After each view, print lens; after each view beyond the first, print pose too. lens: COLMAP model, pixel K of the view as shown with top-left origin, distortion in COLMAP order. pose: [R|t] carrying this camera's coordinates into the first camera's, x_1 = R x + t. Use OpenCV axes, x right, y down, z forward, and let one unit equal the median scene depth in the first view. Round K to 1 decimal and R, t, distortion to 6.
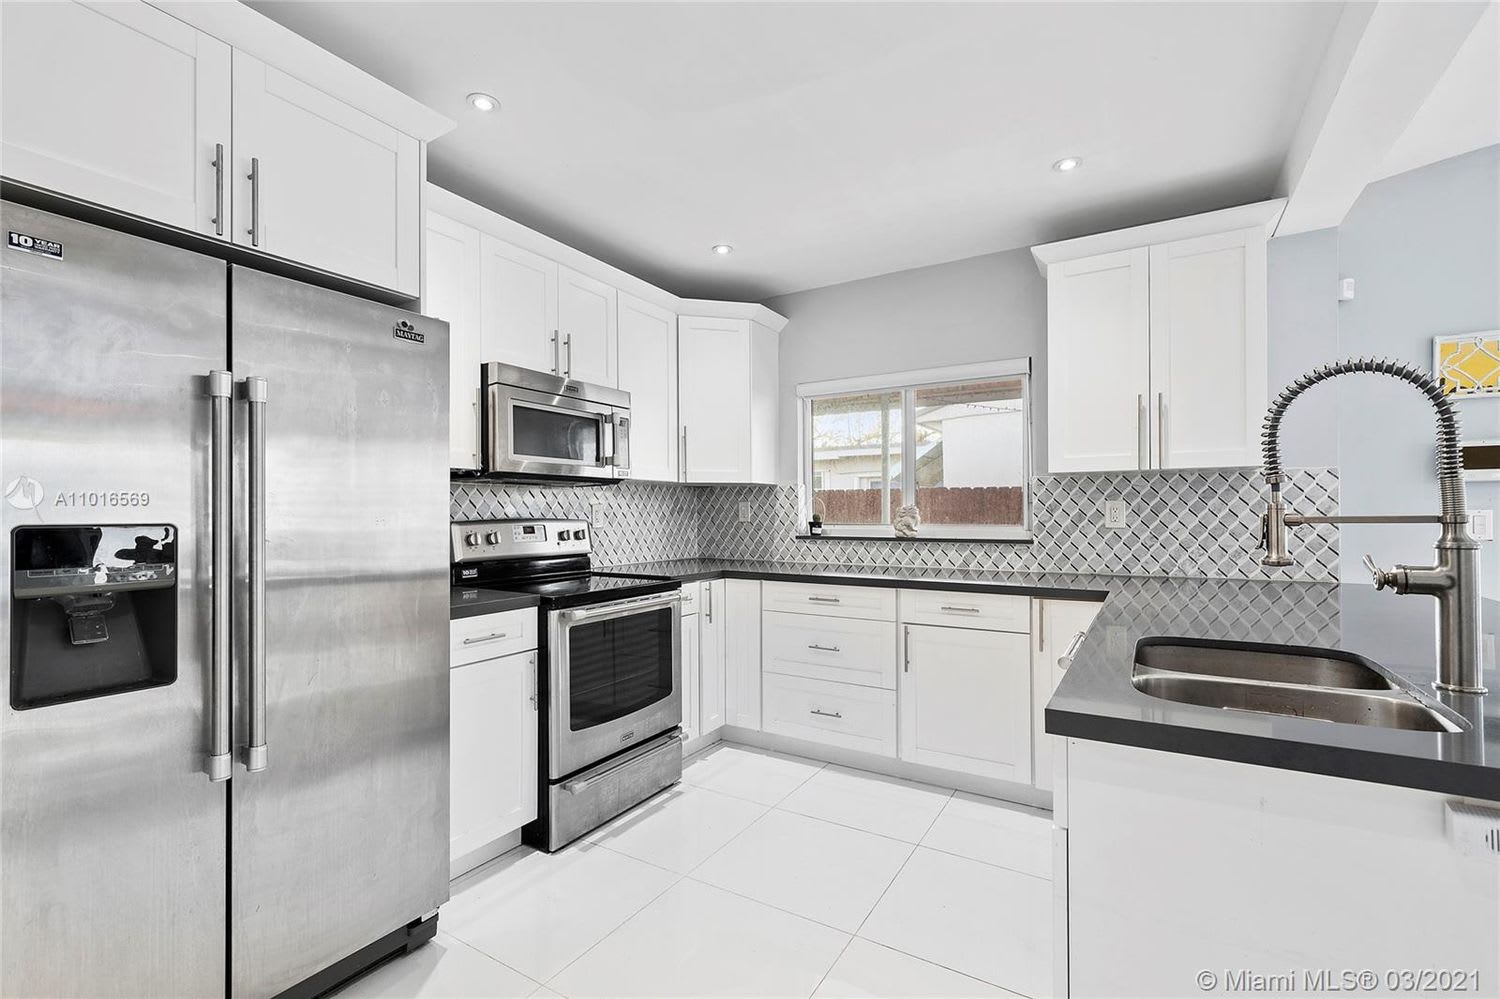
lens RADIAL K [[658.4, 0, 749.1], [0, 658.4, 507.9], [0, 0, 1]] dist [-0.000397, -0.000114]
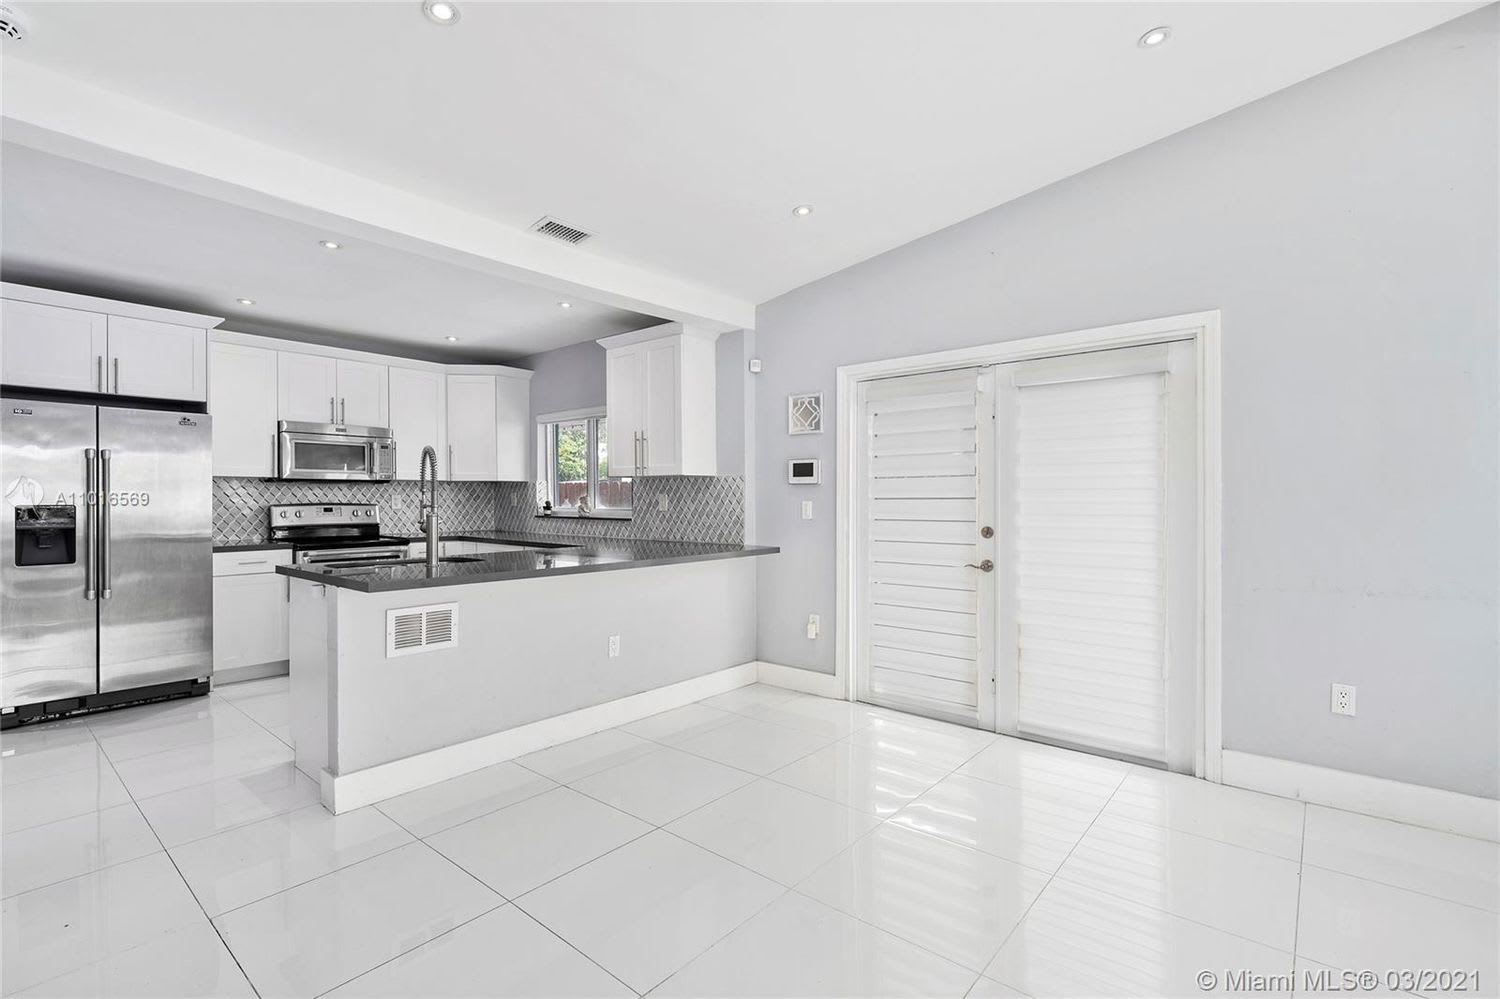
lens RADIAL K [[681.2, 0, 751.0], [0, 681.2, 497.3], [0, 0, 1]] dist [0.004215, 0.000494]
pose [[0.988590, 0.003951, -0.150577, 1.042615], [-0.002813, 0.999966, 0.007769, -0.016812], [0.150603, -0.007256, 0.988568, -0.619277]]
